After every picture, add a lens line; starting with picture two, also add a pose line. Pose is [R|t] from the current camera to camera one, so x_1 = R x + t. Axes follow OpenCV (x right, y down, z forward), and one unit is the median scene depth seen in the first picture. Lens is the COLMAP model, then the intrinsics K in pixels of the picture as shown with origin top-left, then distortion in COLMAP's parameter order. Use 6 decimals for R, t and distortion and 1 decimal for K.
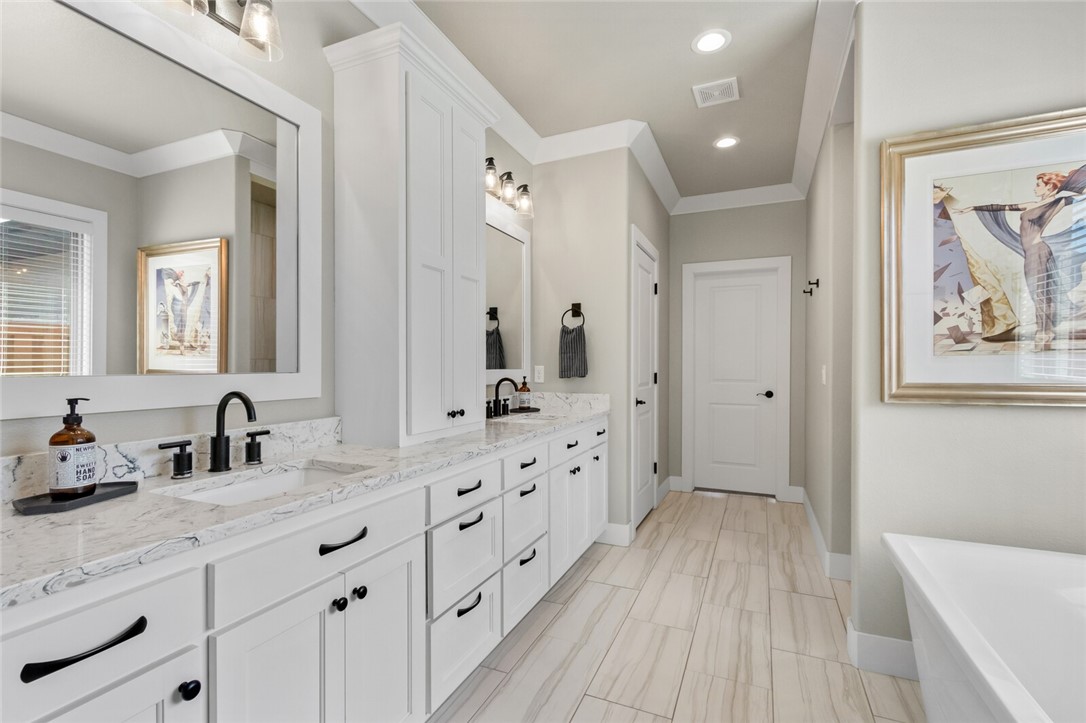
lens RADIAL K [[497.1, 0, 543.5], [0, 497.1, 374.0], [0, 0, 1]] dist [-0.000637, -0.000043]
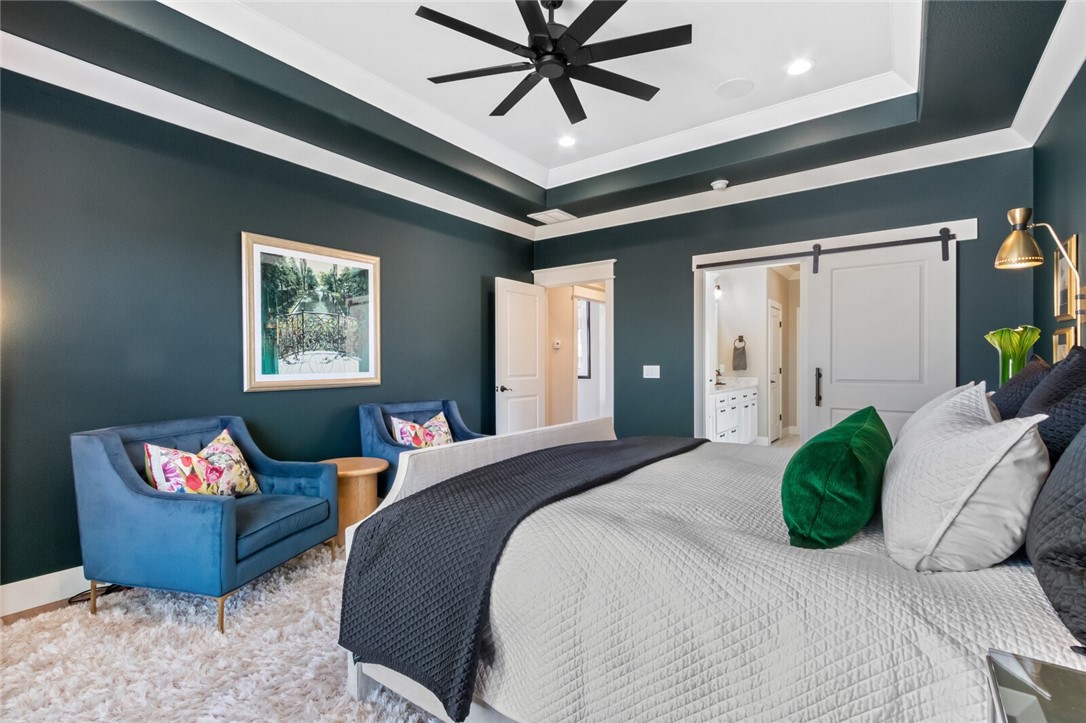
lens RADIAL K [[497.1, 0, 543.5], [0, 497.1, 374.0], [0, 0, 1]] dist [-0.000637, -0.000043]
pose [[0.975185, -0.003204, -0.221369, -0.294933], [0.006787, 0.999858, 0.015427, -0.014771], [0.221288, -0.016547, 0.975068, -1.307837]]
